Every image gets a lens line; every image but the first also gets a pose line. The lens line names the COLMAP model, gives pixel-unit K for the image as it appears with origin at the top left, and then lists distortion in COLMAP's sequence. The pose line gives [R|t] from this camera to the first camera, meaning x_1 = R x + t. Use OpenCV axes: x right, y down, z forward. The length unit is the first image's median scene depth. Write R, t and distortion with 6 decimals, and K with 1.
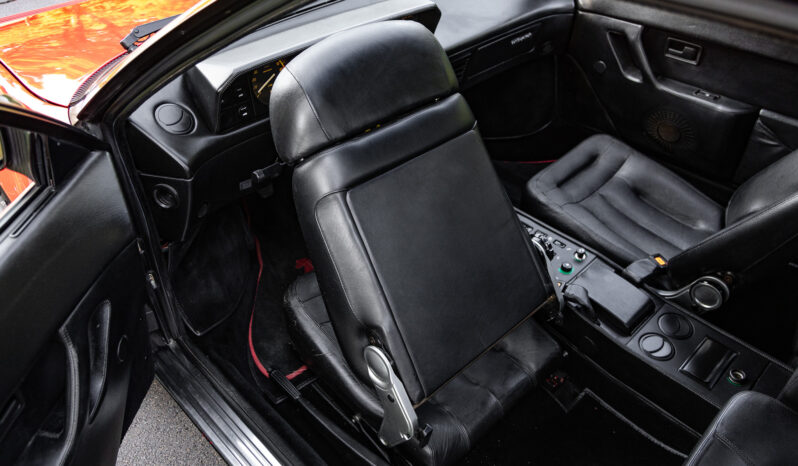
lens RADIAL K [[595.4, 0, 399.0], [0, 595.4, 233.0], [0, 0, 1]] dist [-0.007441, -0.002931]
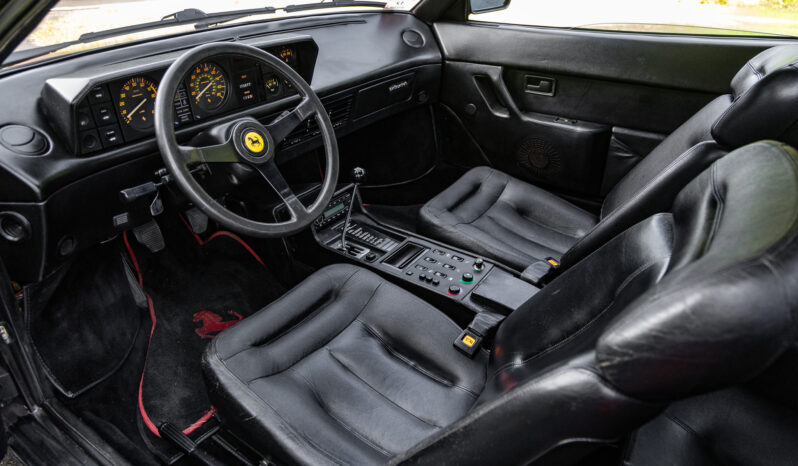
lens RADIAL K [[524.2, 0, 399.0], [0, 524.2, 233.0], [0, 0, 1]] dist [0.005604, -0.002795]
pose [[0.980933, -0.095115, 0.169479, 0.020925], [0.121365, 0.980908, -0.151952, 0.097069], [-0.151790, 0.169624, 0.973749, 0.124775]]
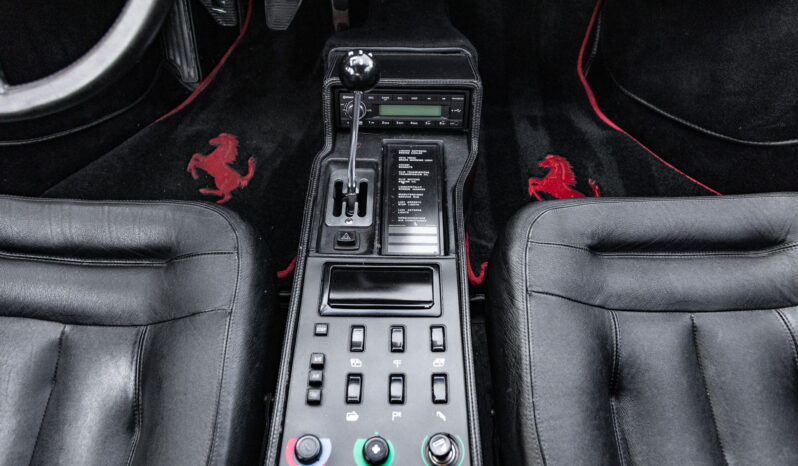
lens RADIAL K [[575.6, 0, 399.0], [0, 575.6, 237.9], [0, 0, 1]] dist [0.009135, 0.003359]
pose [[0.711219, 0.547960, -0.440348, 0.358081], [-0.443931, 0.835802, 0.323049, -0.174581], [0.545062, -0.034274, 0.837695, 0.634593]]
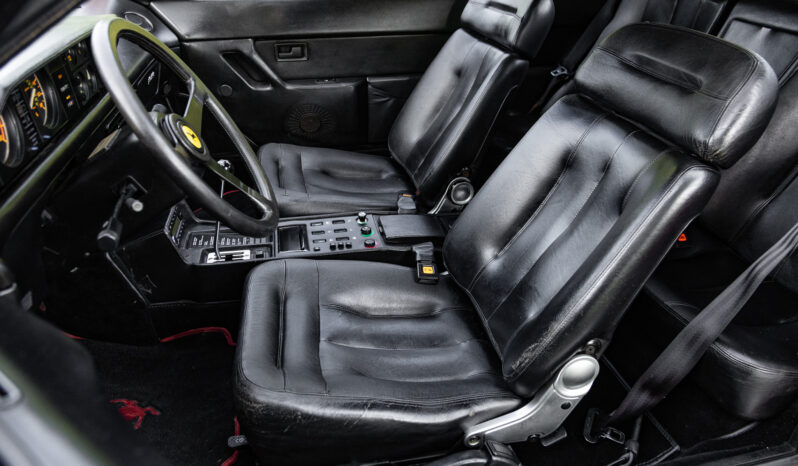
lens RADIAL K [[548.5, 0, 395.9], [0, 548.5, 232.8], [0, 0, 1]] dist [0.000272, 0.000606]
pose [[0.540994, -0.407398, 0.735766, -0.365124], [0.524178, 0.847472, 0.083833, 0.006642], [-0.657695, 0.340320, 0.672027, 0.298878]]
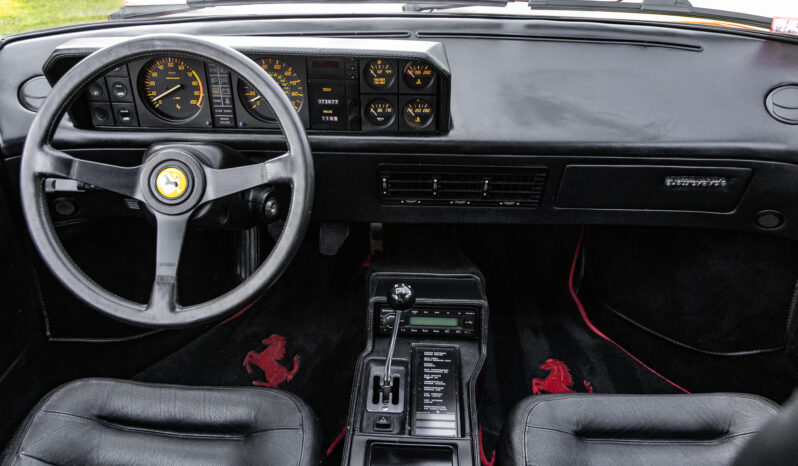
lens RADIAL K [[575.6, 0, 399.0], [0, 575.6, 237.9], [0, 0, 1]] dist [0.009135, 0.003359]
pose [[0.687766, 0.378195, -0.619634, 0.426960], [-0.458122, 0.888252, 0.033651, -0.198622], [0.563118, 0.260724, 0.784169, 0.501434]]
